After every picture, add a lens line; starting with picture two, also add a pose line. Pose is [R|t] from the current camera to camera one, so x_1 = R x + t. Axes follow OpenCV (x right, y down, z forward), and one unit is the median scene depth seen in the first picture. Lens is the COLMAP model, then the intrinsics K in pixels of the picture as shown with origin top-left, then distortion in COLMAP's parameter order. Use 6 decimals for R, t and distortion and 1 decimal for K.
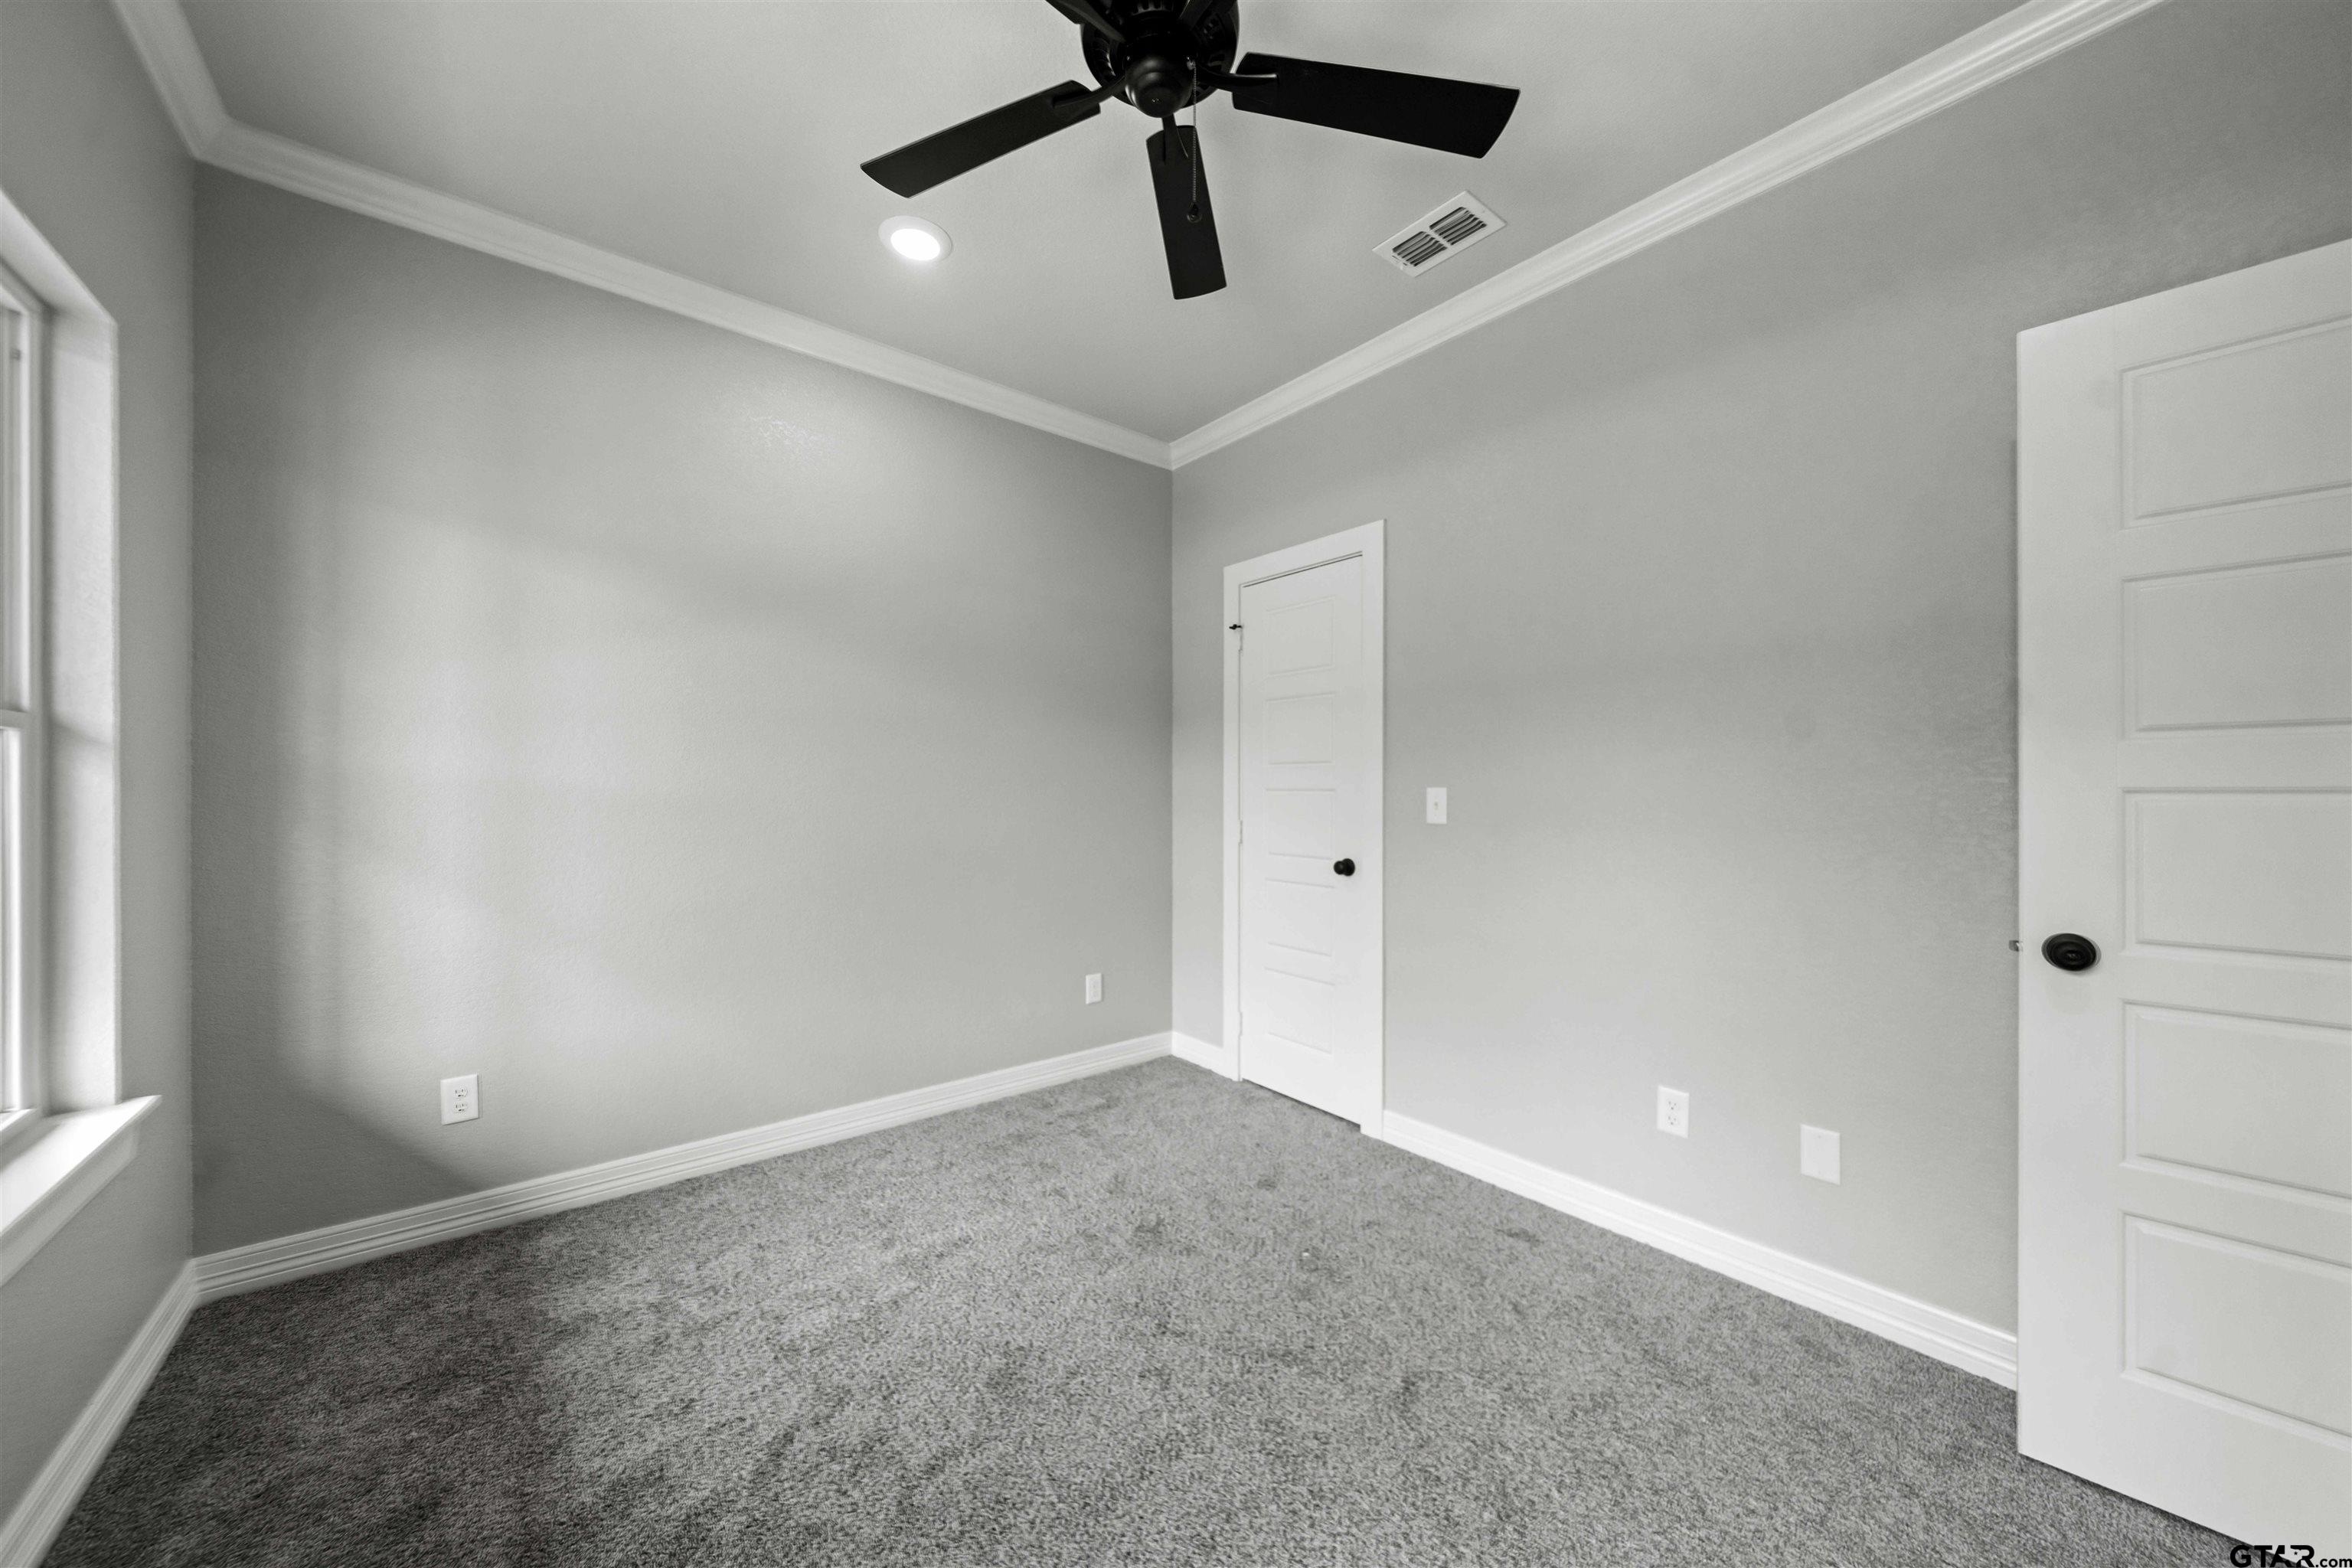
lens RADIAL K [[818.2, 0, 1160.6], [0, 818.2, 791.3], [0, 0, 1]] dist [-0.003612, -0.000056]
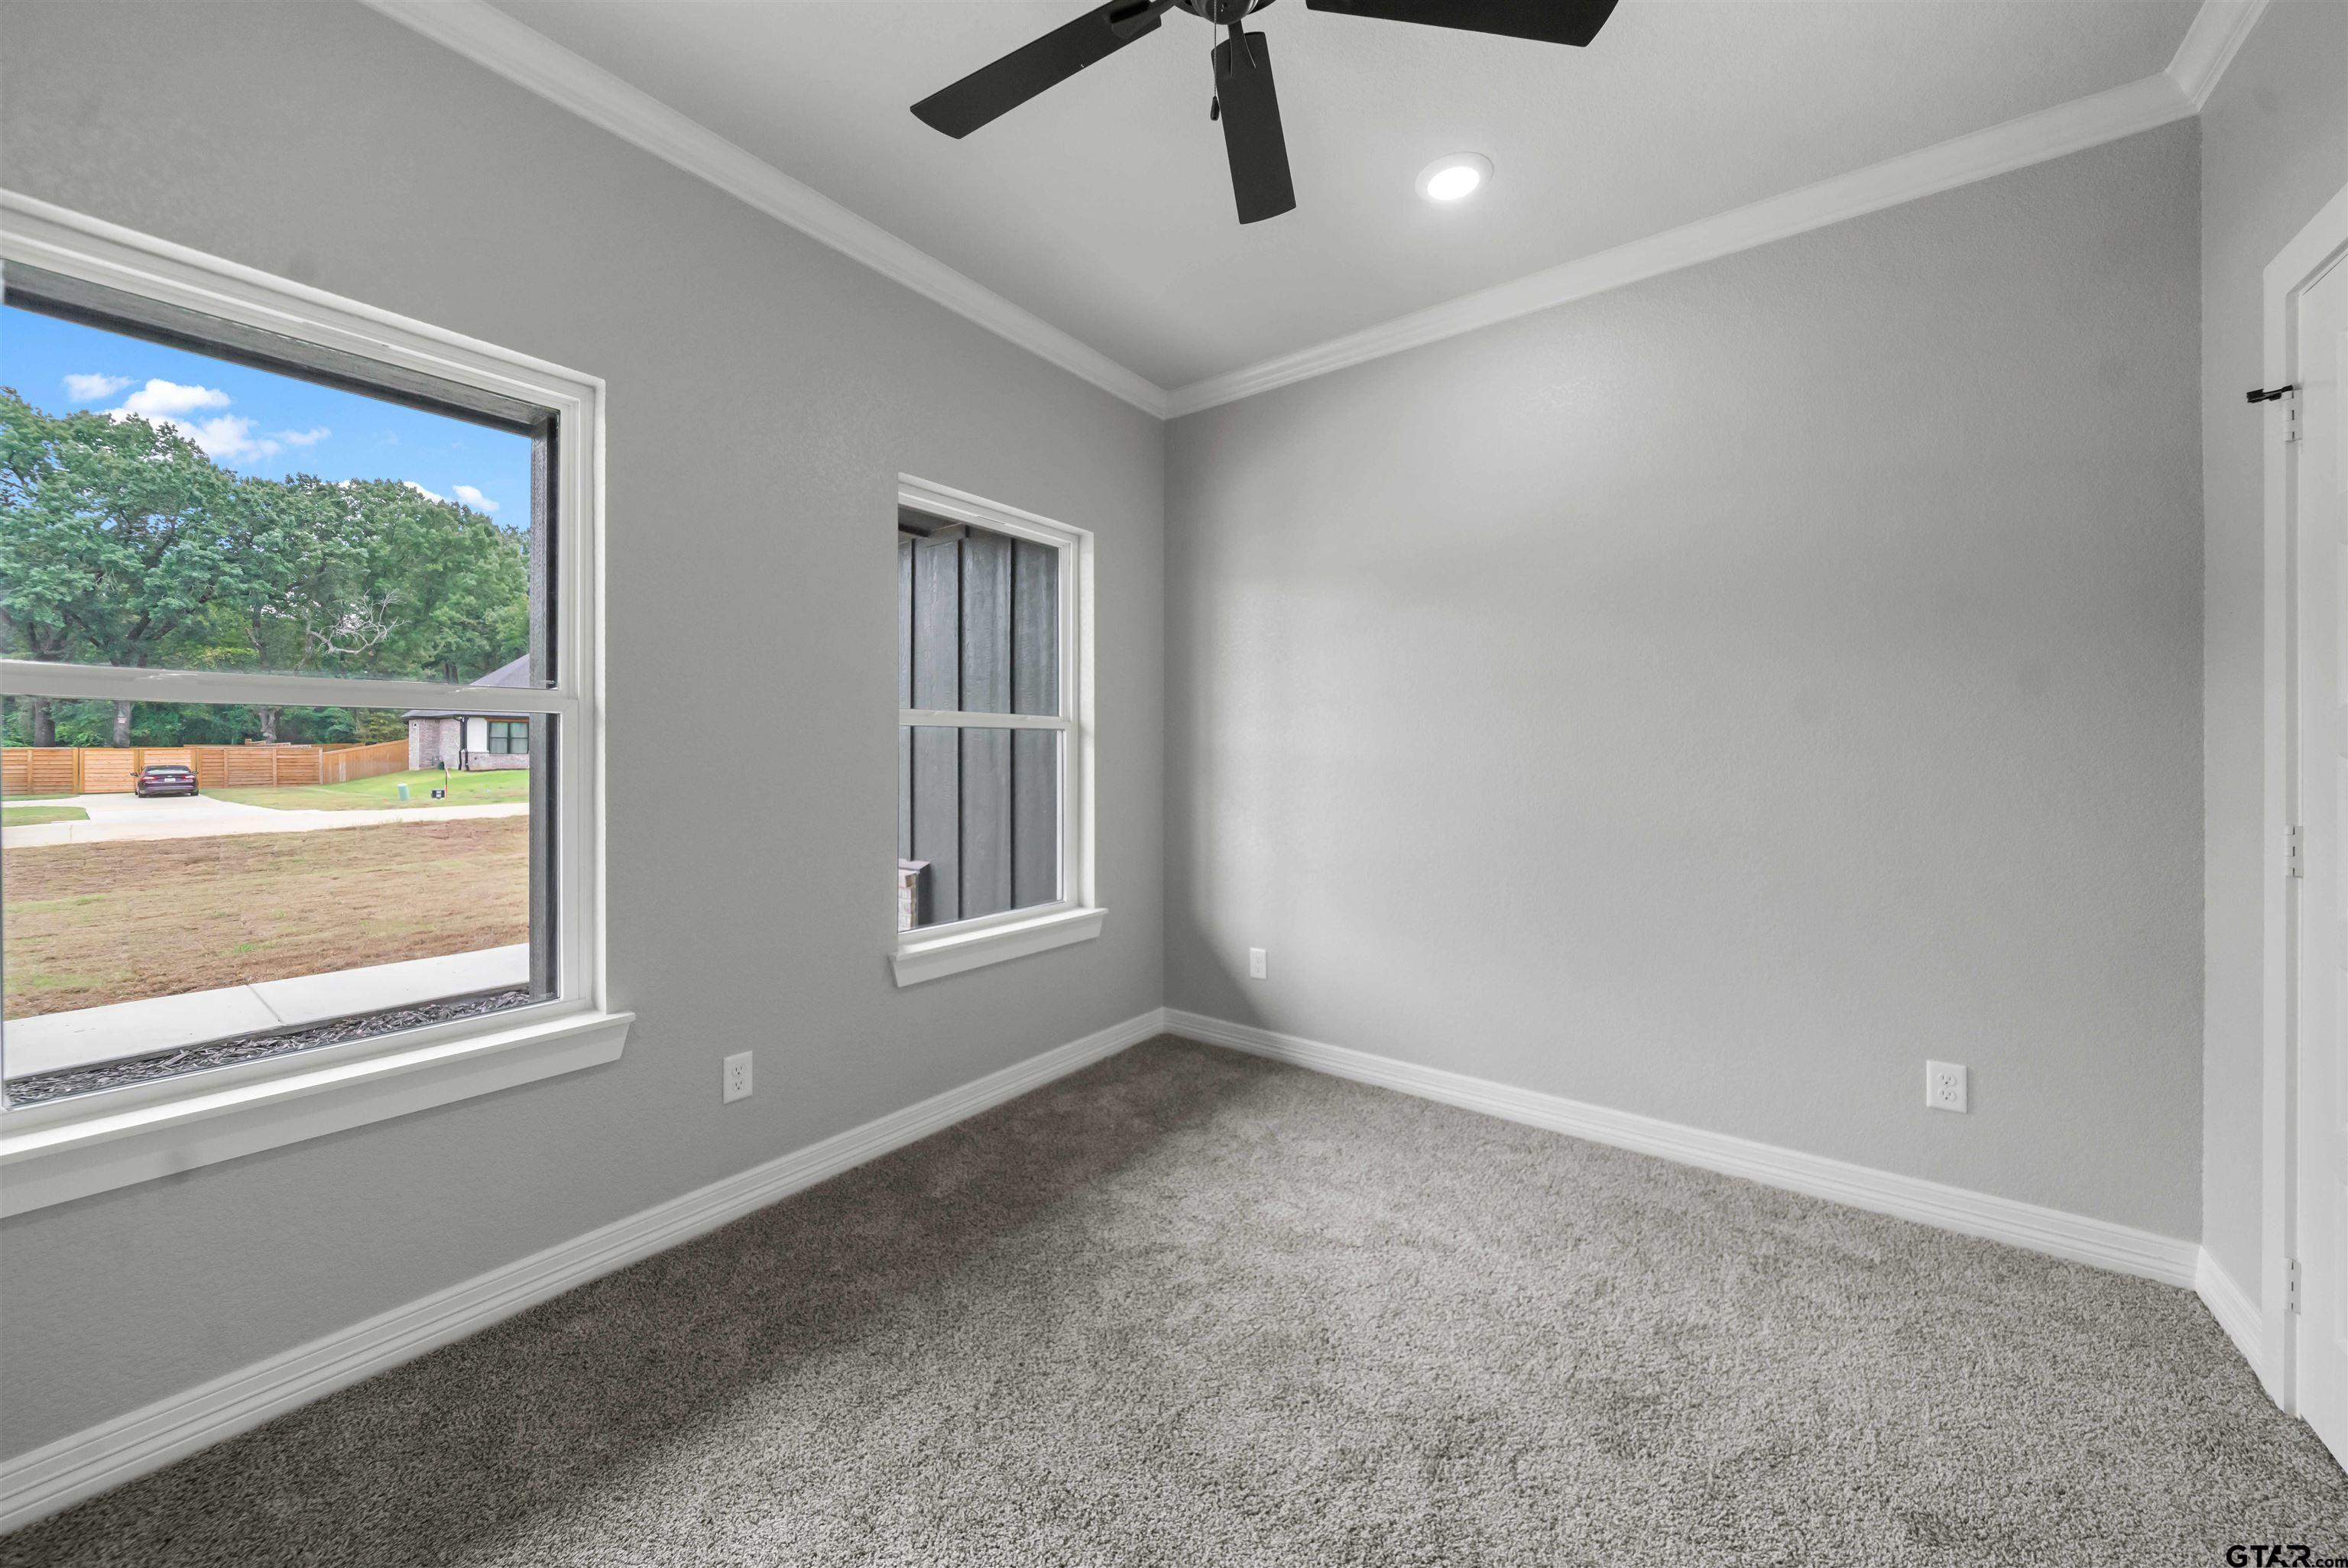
lens RADIAL K [[827.9, 0, 1169.6], [0, 827.9, 754.3], [0, 0, 1]] dist [-0.004789, 0.000038]
pose [[0.252621, -0.004709, -0.967554, 0.562782], [-0.003264, 0.999978, -0.005719, 0.003492], [0.967560, 0.004603, 0.252600, 0.453685]]
